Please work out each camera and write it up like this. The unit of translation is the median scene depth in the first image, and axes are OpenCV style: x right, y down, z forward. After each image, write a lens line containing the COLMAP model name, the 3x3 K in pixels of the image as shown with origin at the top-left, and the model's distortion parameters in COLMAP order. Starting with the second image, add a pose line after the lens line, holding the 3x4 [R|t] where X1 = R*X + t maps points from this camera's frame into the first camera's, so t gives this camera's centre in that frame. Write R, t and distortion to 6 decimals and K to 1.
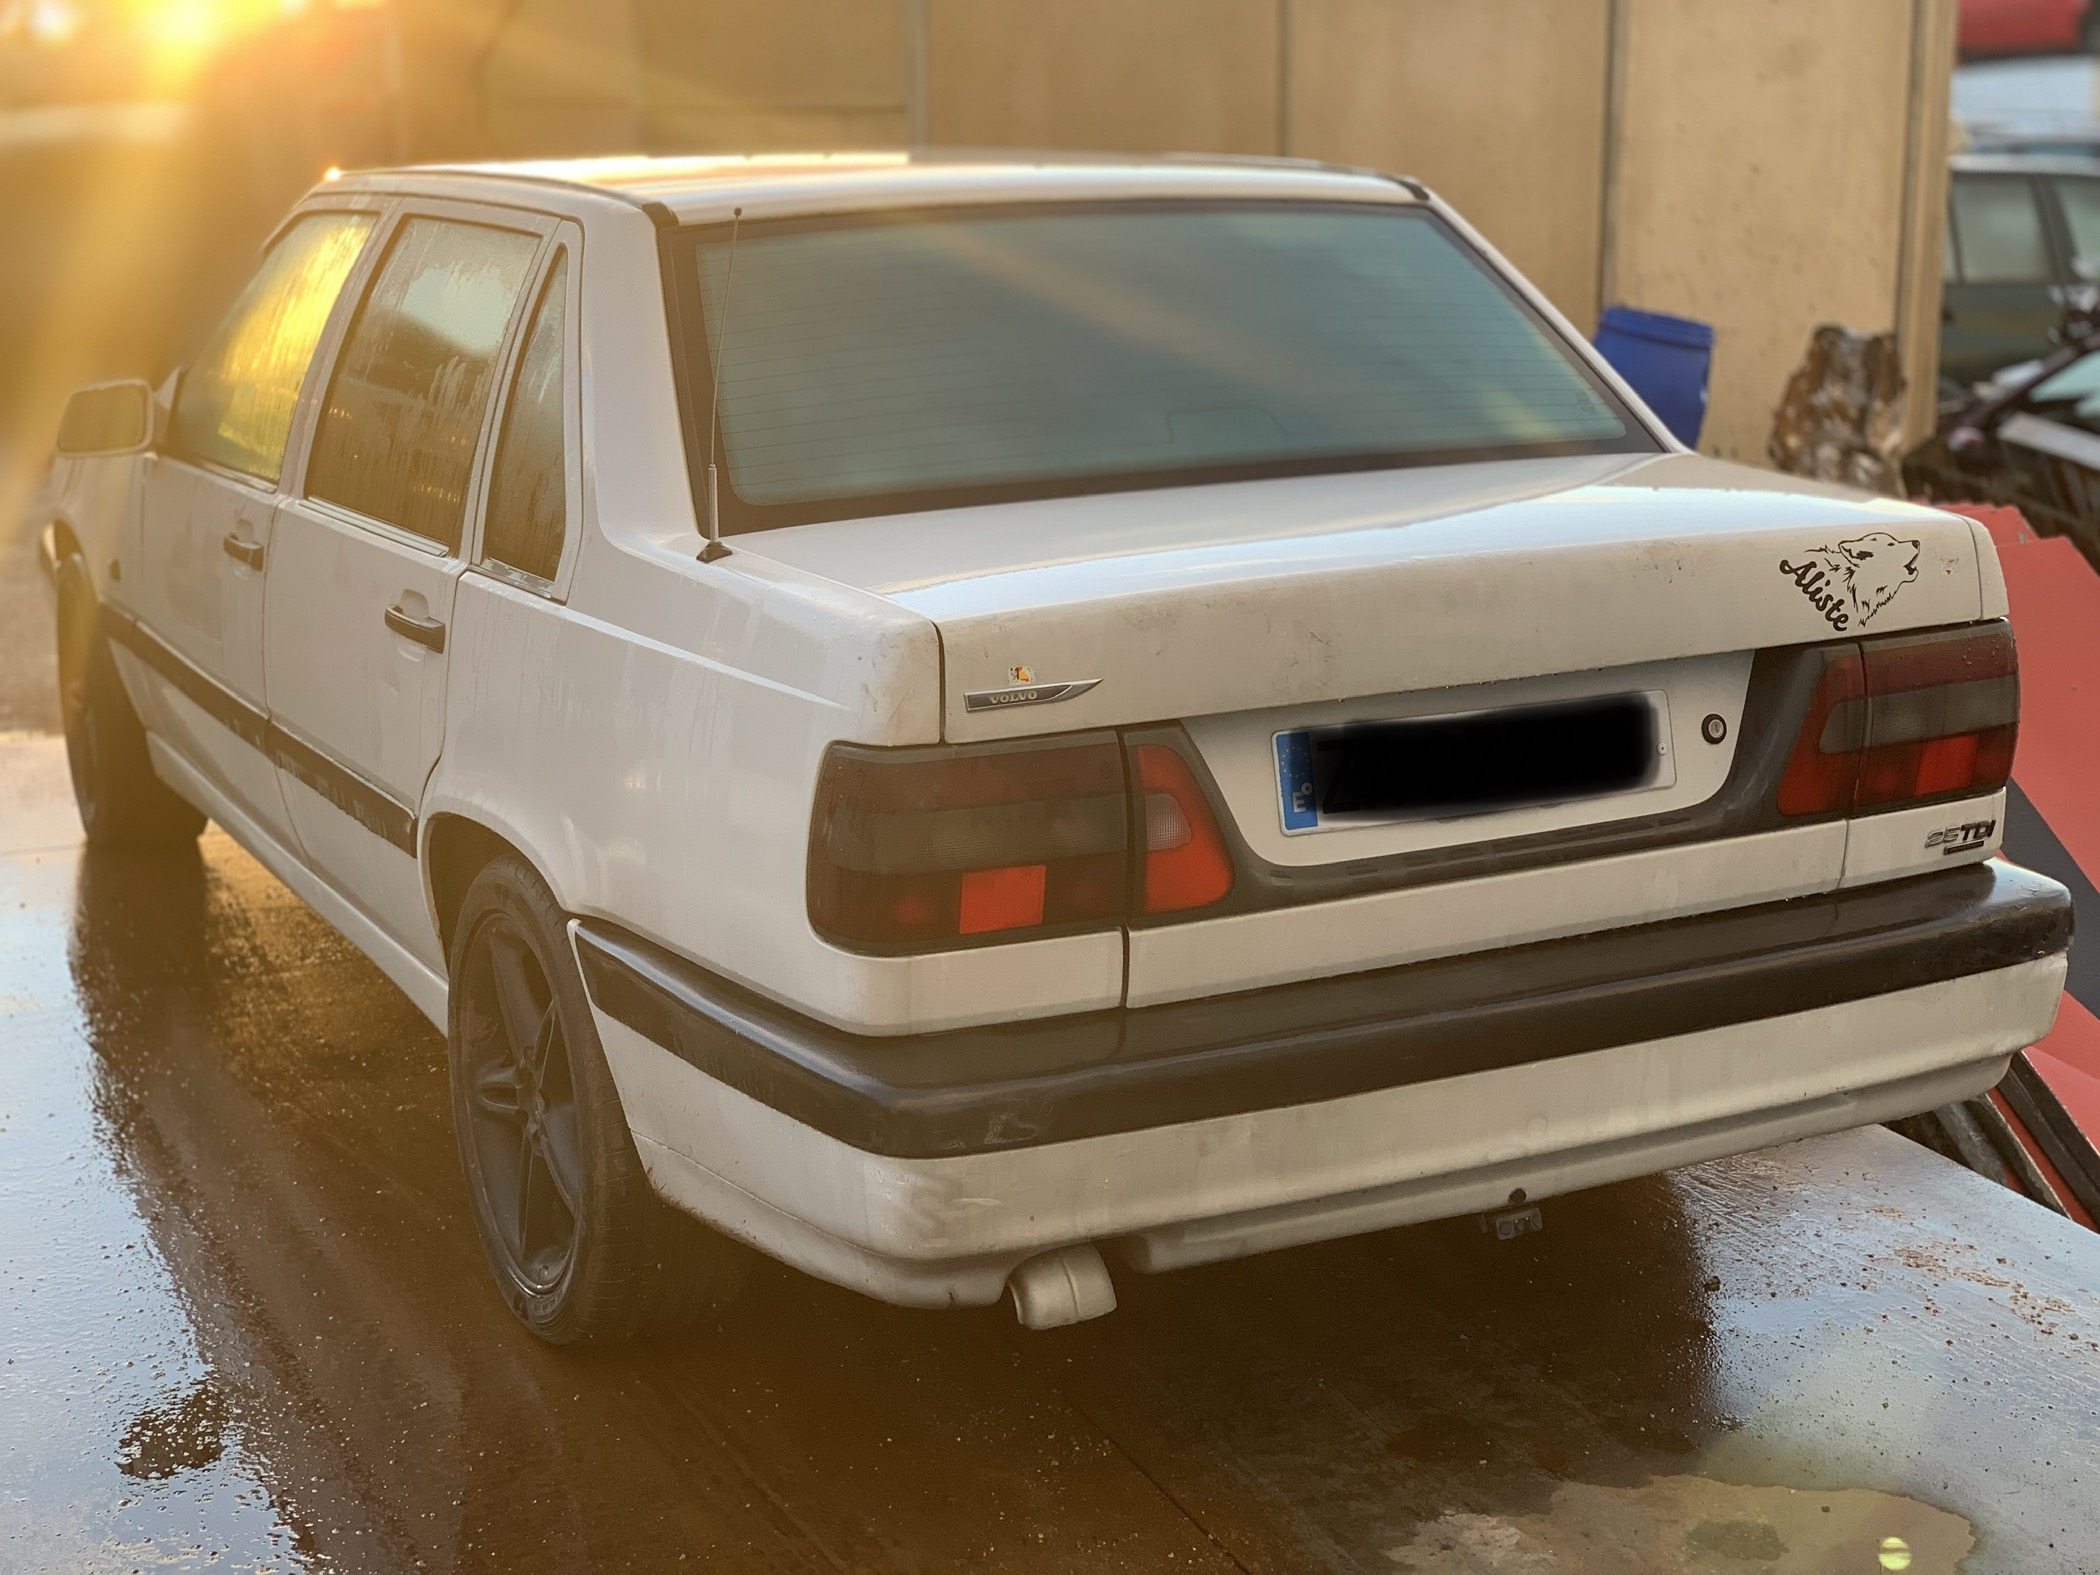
lens RADIAL K [[3185.5, 0, 1046.3], [0, 3185.5, 792.2], [0, 0, 1]] dist [0.058055, 0.000000]
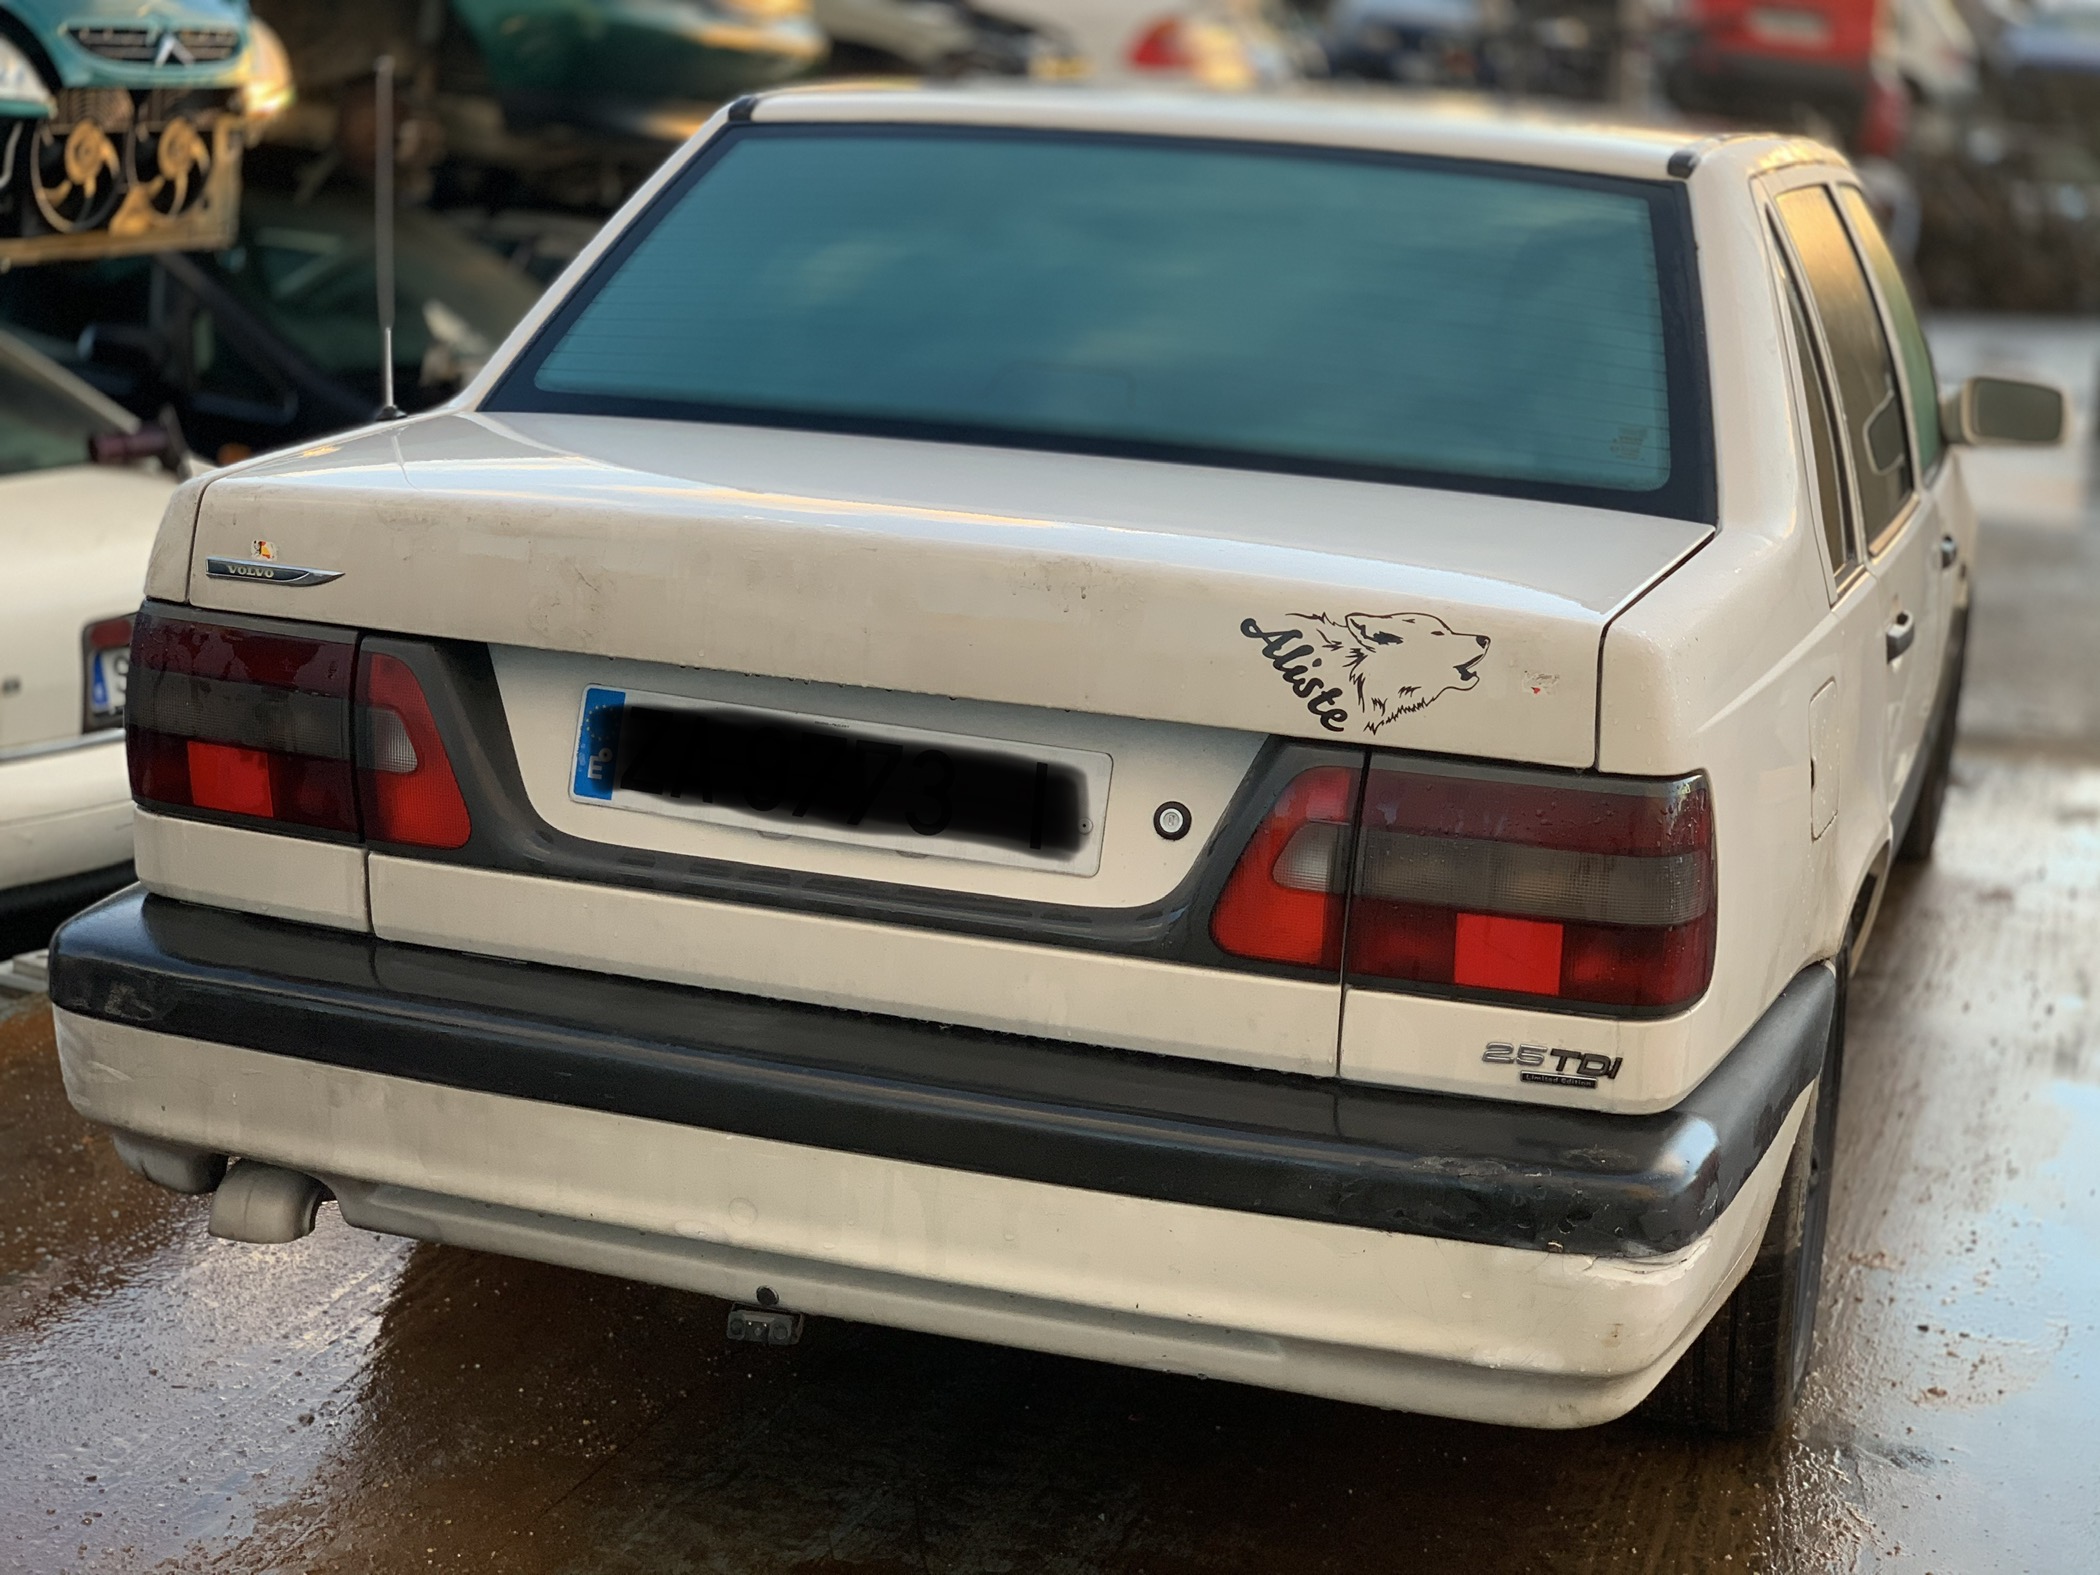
lens RADIAL K [[3185.5, 0, 1048.5], [0, 3185.5, 782.5], [0, 0, 1]] dist [0.058055, 0.000000]
pose [[0.694409, 0.214971, -0.686719, 0.719096], [-0.214385, 0.972800, 0.087741, -0.090168], [0.686903, 0.086294, 0.721608, 0.421749]]
